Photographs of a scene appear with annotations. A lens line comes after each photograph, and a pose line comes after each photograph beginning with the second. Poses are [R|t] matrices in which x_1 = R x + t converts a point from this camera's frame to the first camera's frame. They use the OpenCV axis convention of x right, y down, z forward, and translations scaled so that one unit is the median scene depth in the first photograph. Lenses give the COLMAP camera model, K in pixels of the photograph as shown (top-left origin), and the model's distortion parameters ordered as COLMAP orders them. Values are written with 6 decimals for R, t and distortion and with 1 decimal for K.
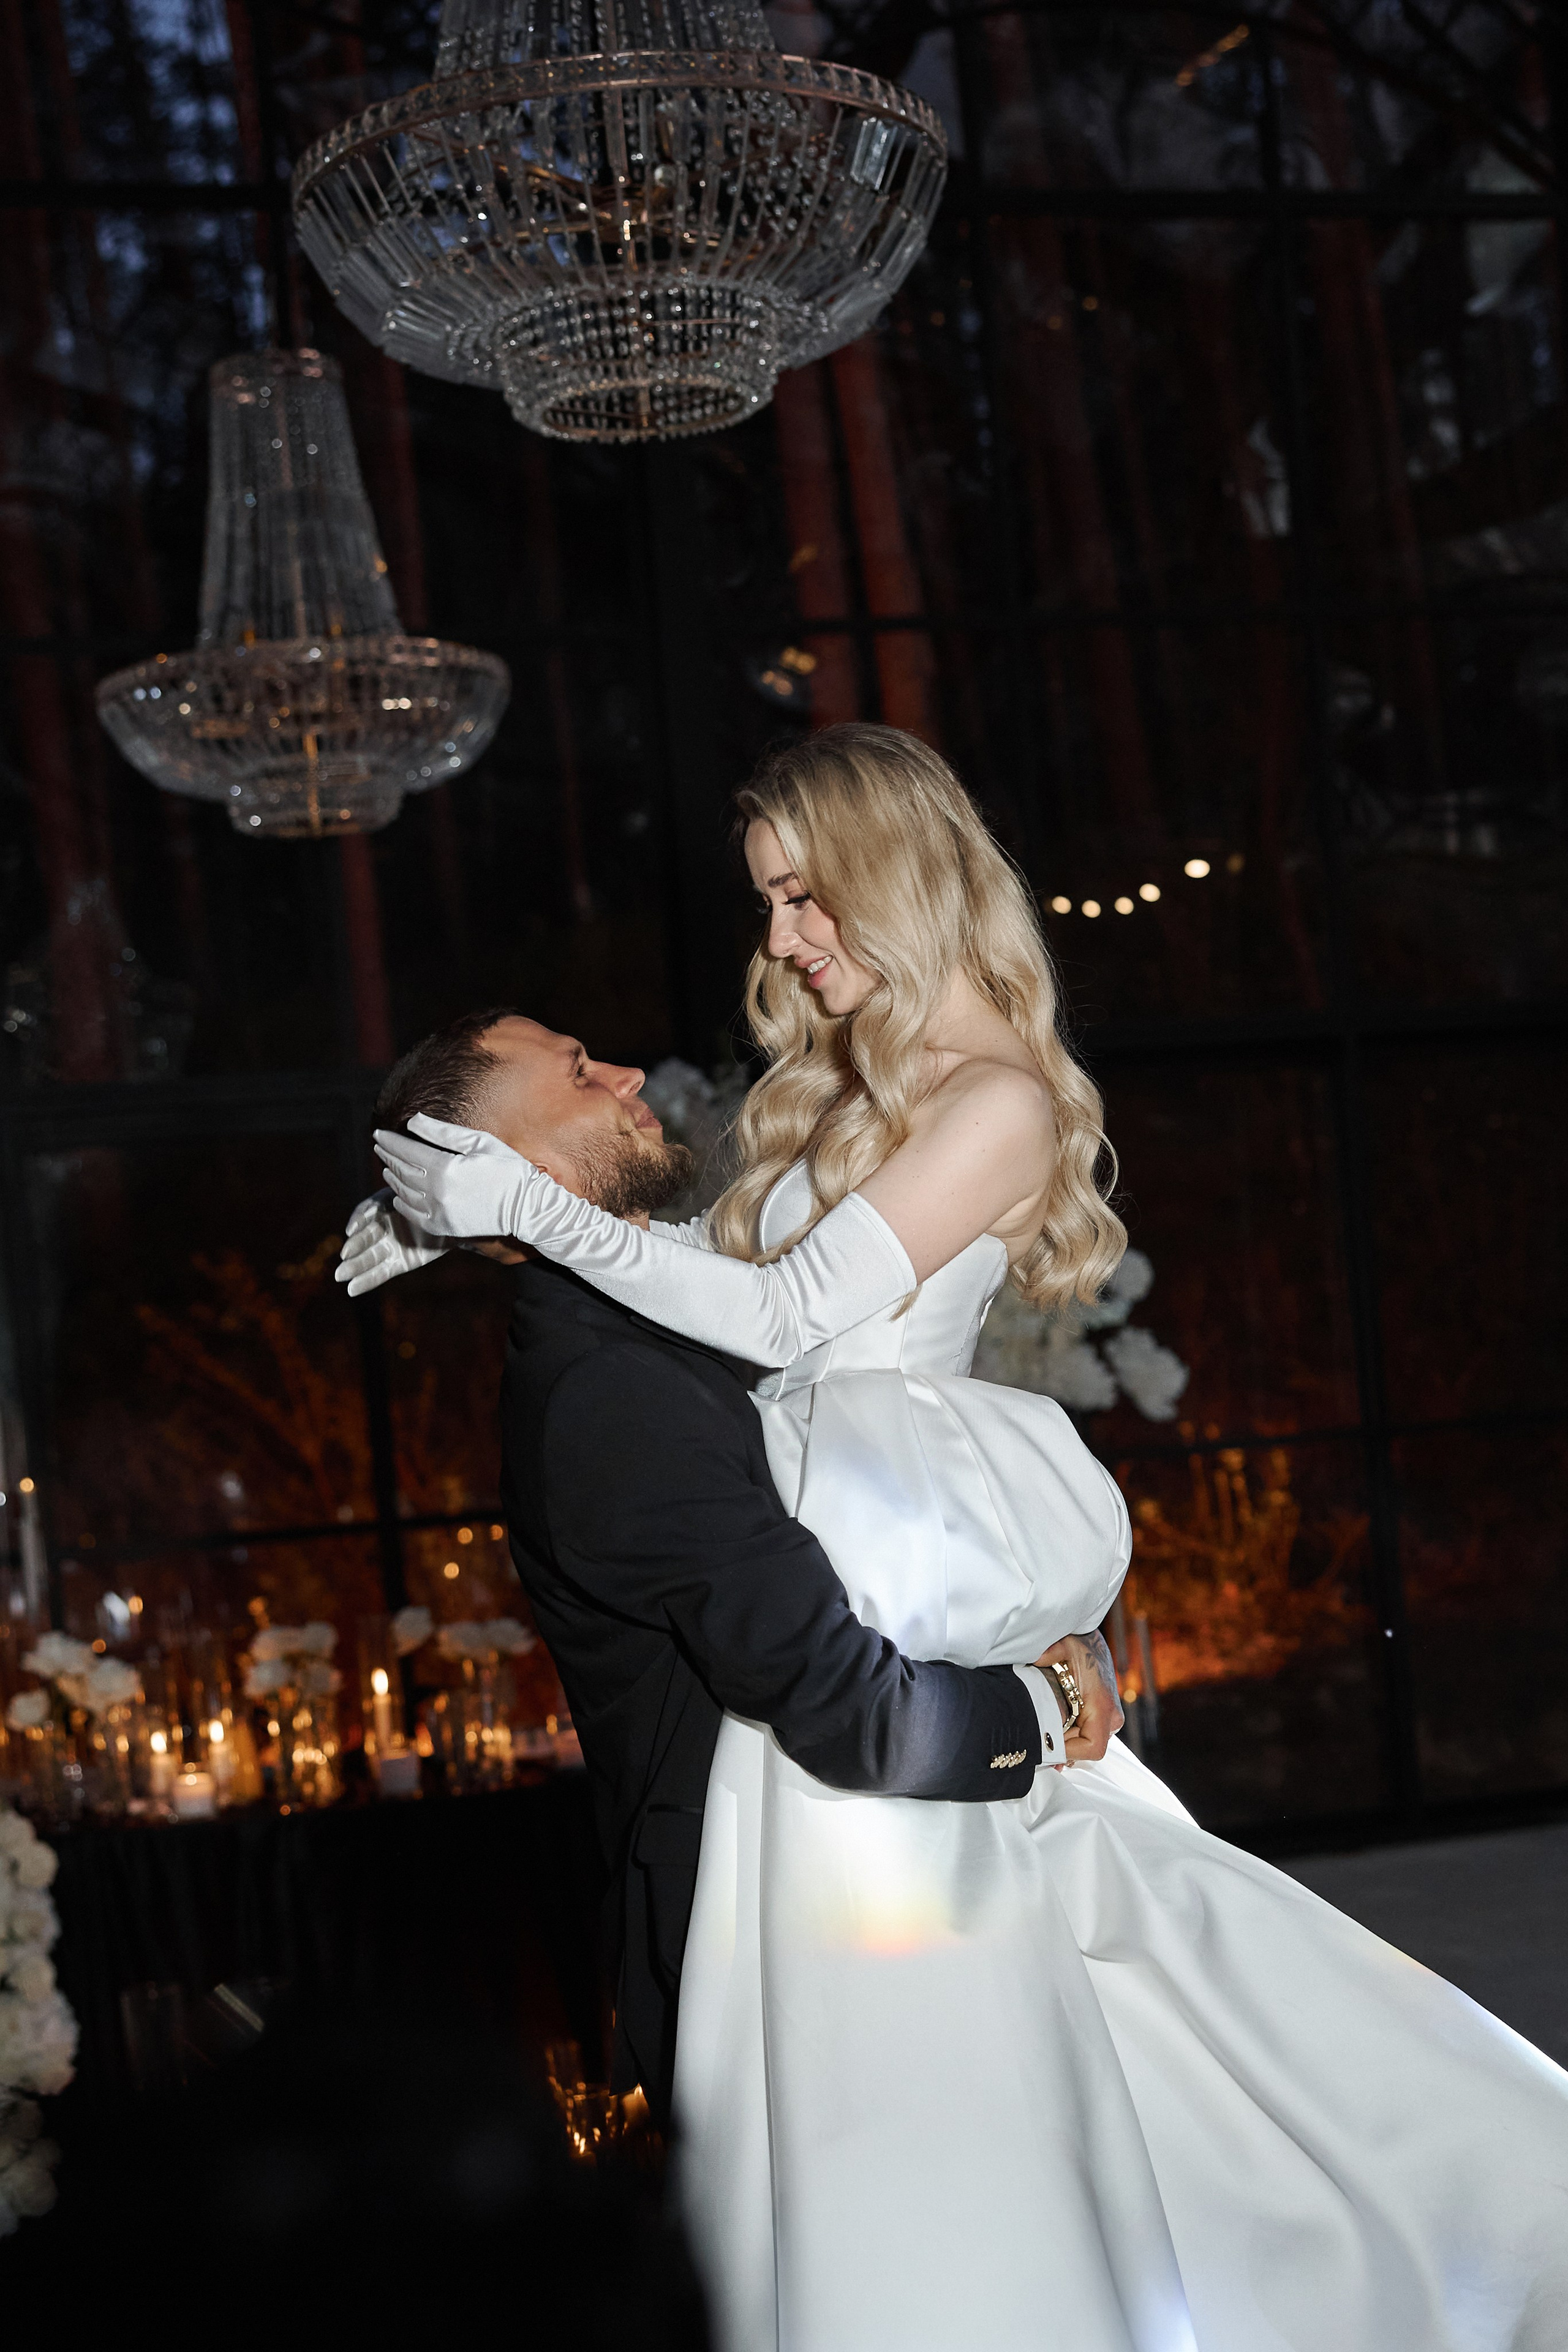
lens RADIAL K [[3849.8, 0, 905.9], [0, 3849.8, 1399.6], [0, 0, 1]] dist [0.009146, 0.044648]
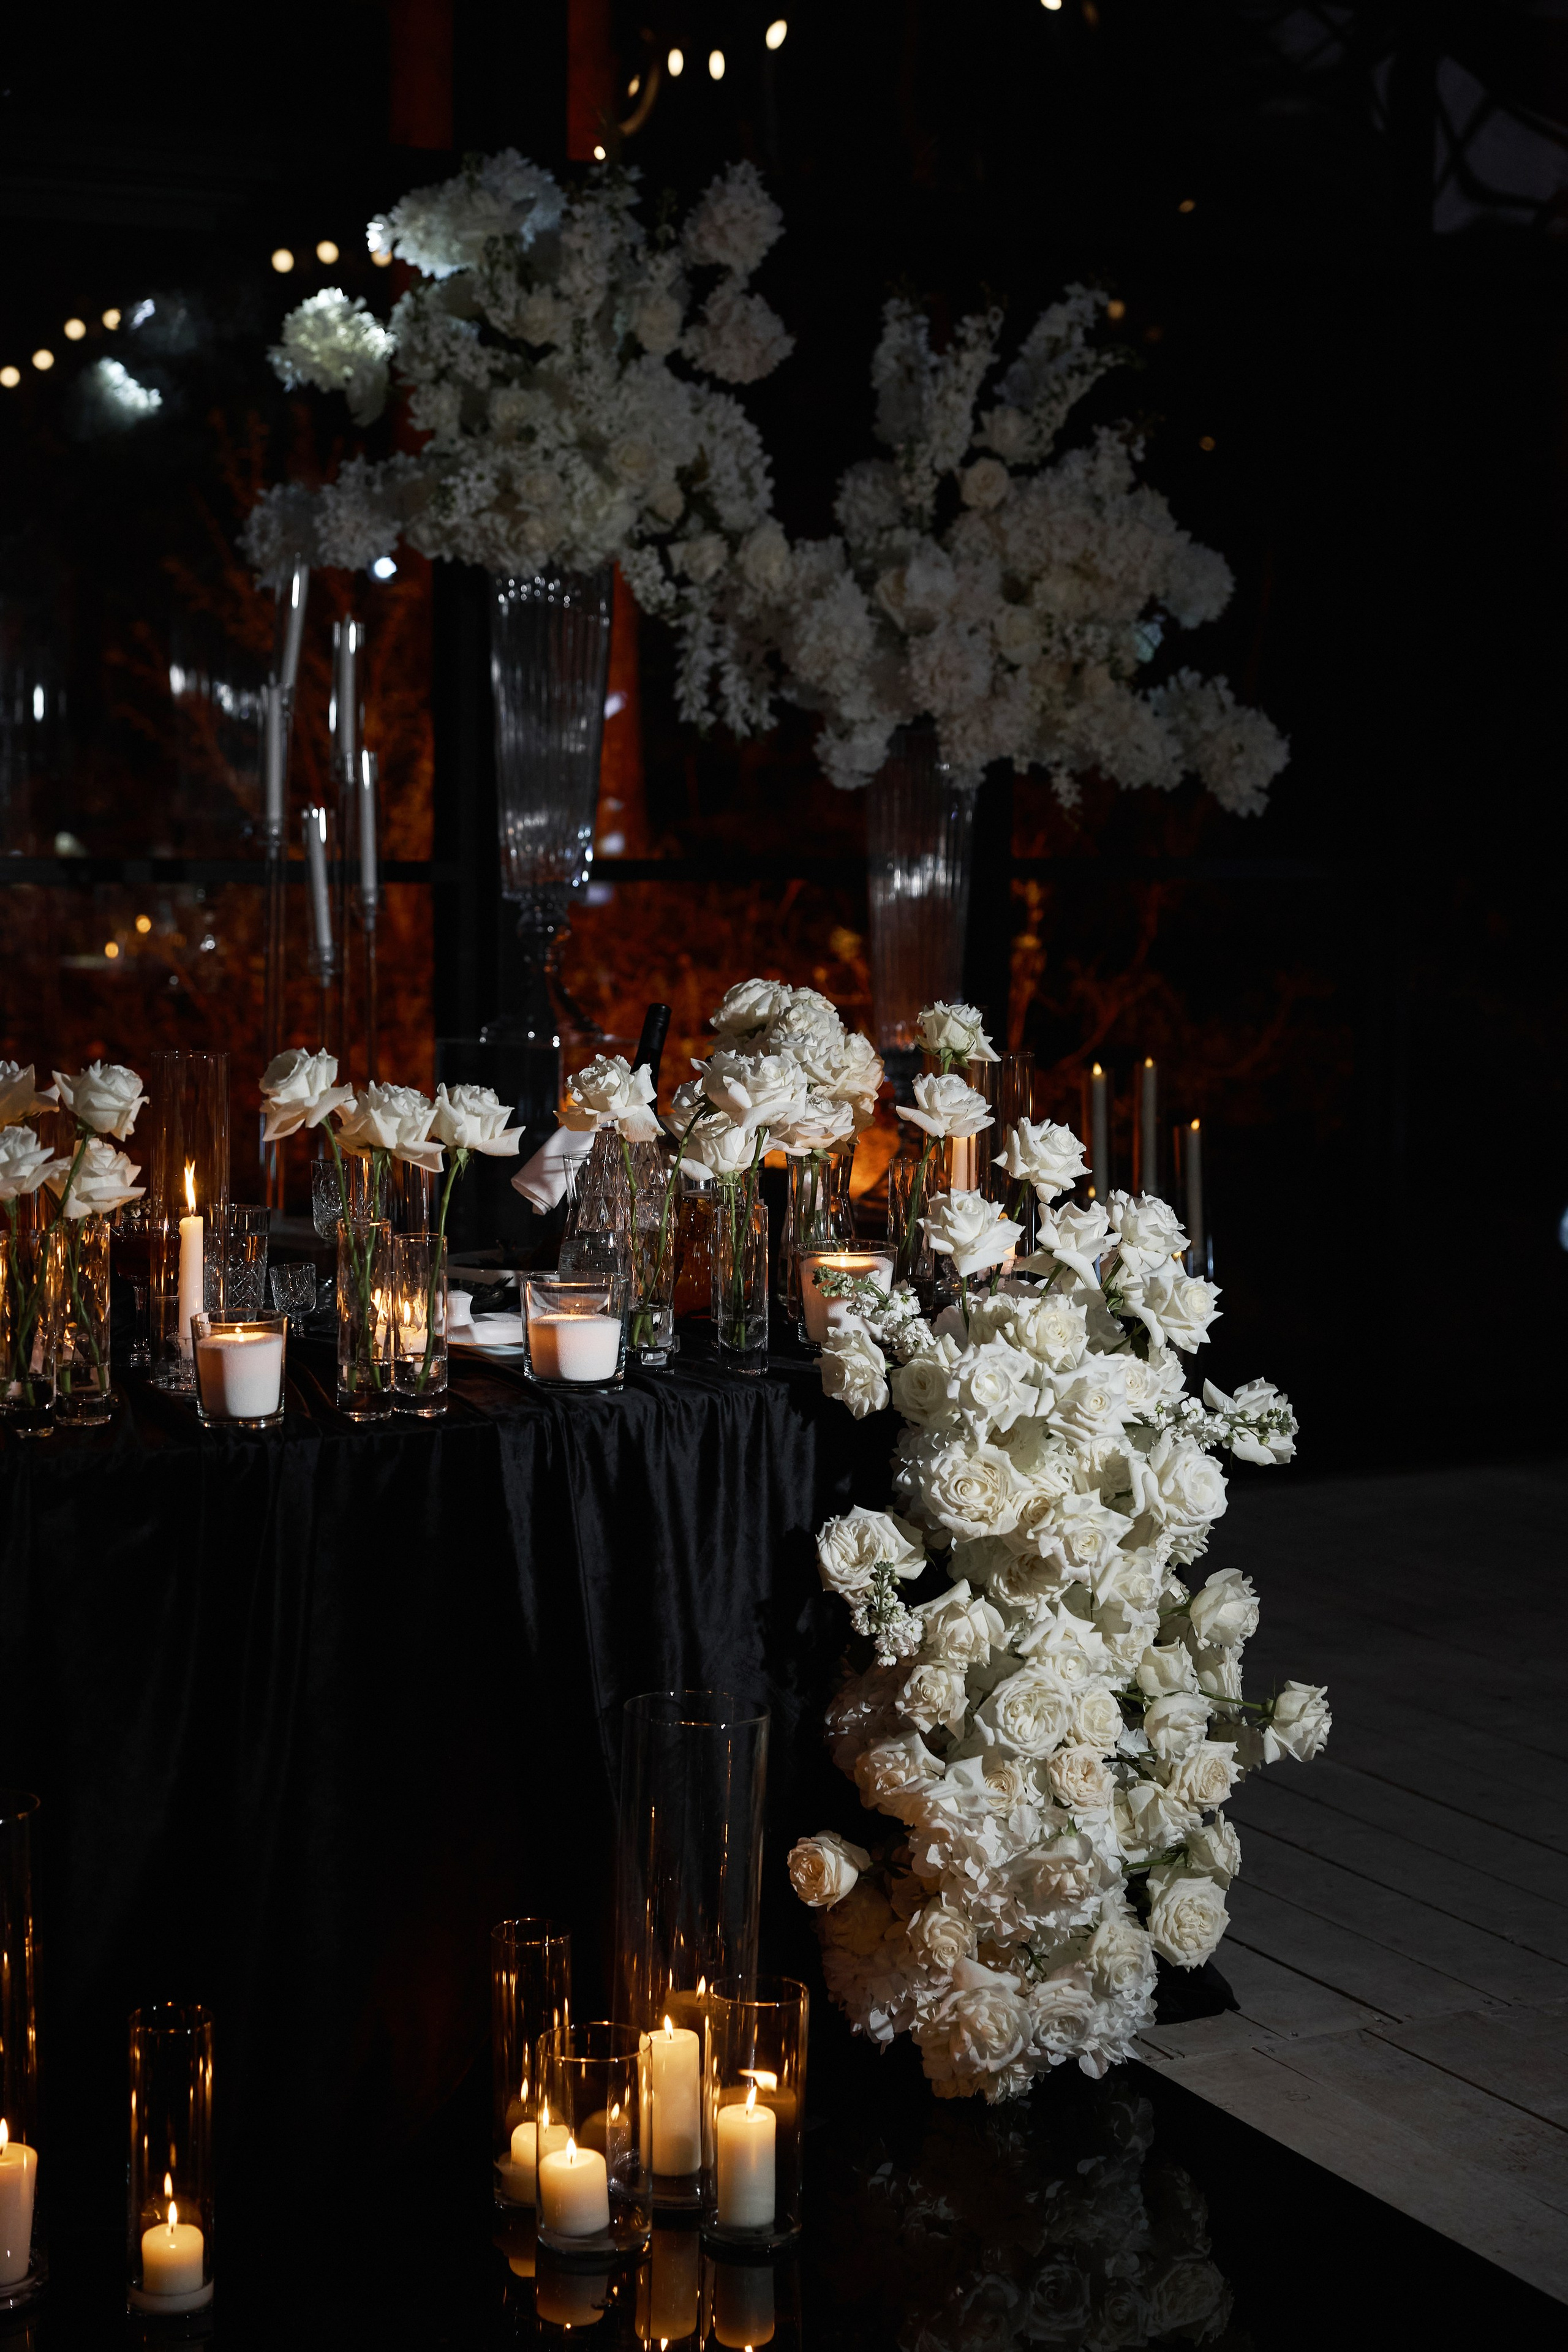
lens RADIAL K [[4053.4, 0, 784.0], [0, 4053.4, 1176.0], [0, 0, 1]] dist [-0.032229, -0.073201]
pose [[0.980699, 0.082474, 0.177278, -0.158511], [-0.098083, 0.991864, 0.081155, 0.022019], [-0.169142, -0.096976, 0.980809, 0.472502]]
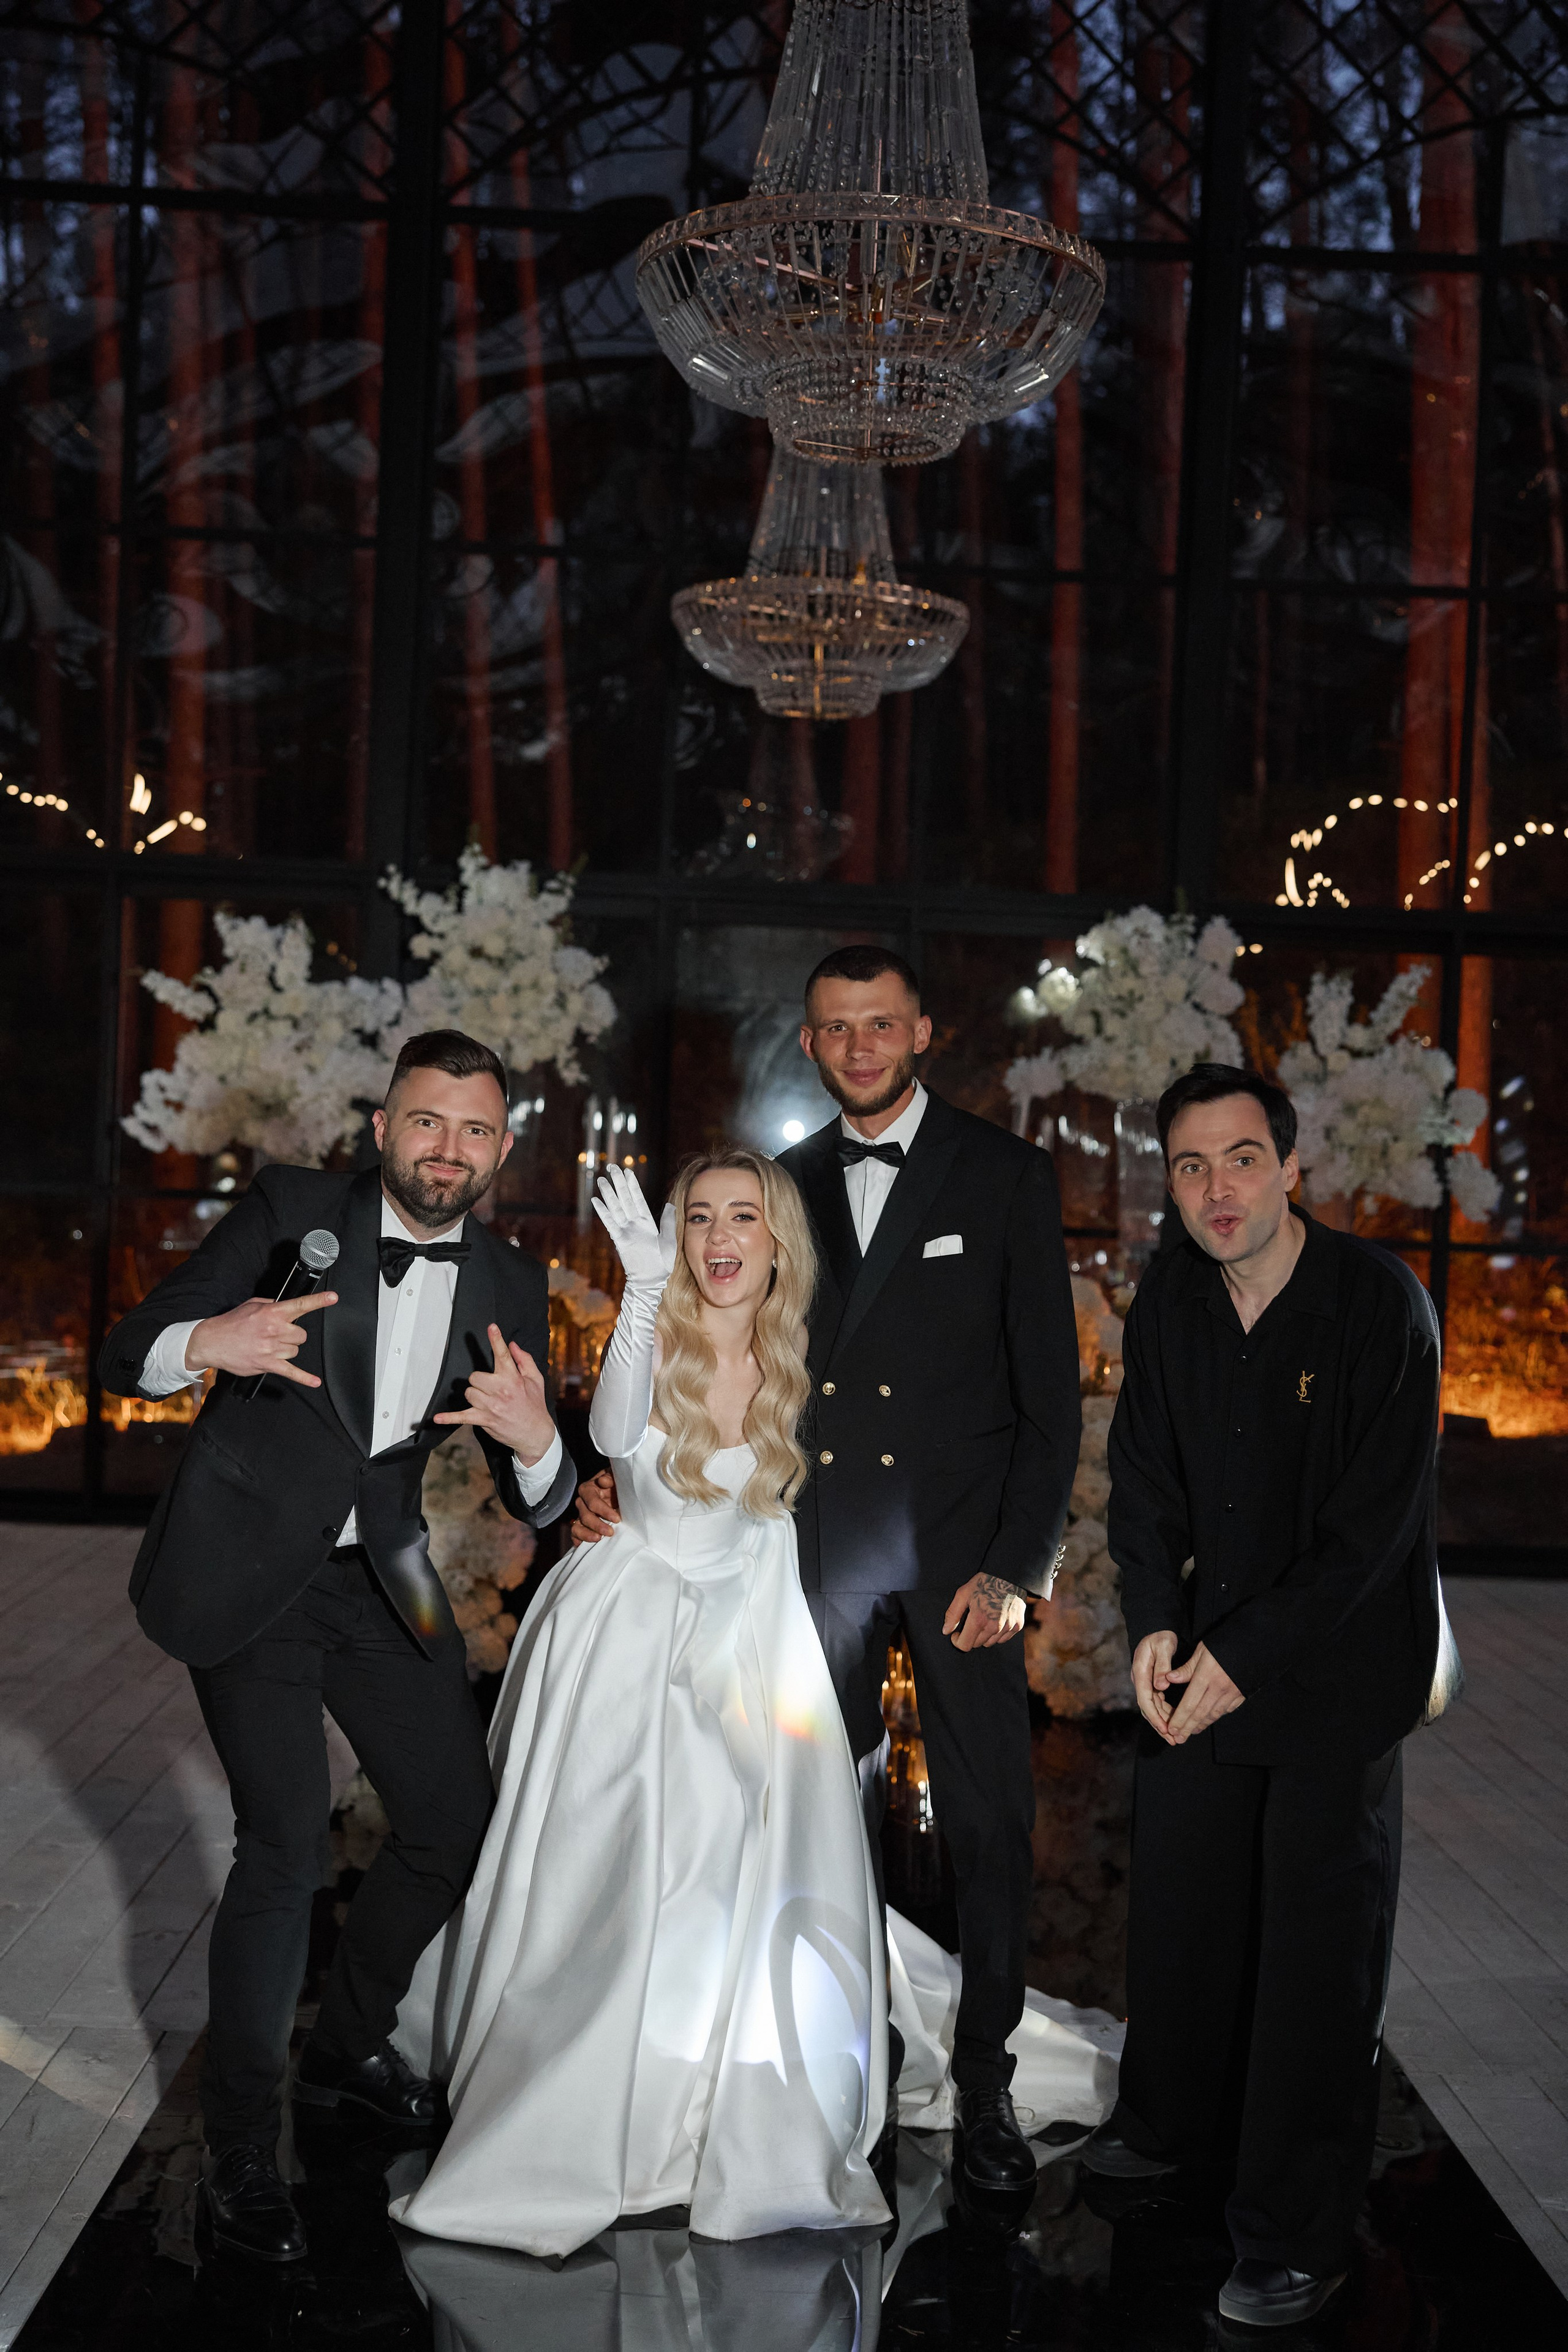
lens RADIAL K [[2946.6, 0, 776.8], [0, 2946.6, 1182.8], [0, 0, 1]] dist [0.032429, 0.076653]
pose [[0.956589, 0.130890, -0.260396, 0.129274], [-0.126682, 0.991396, 0.032952, -0.014873], [0.262469, 0.001466, 0.964939, -0.020998]]
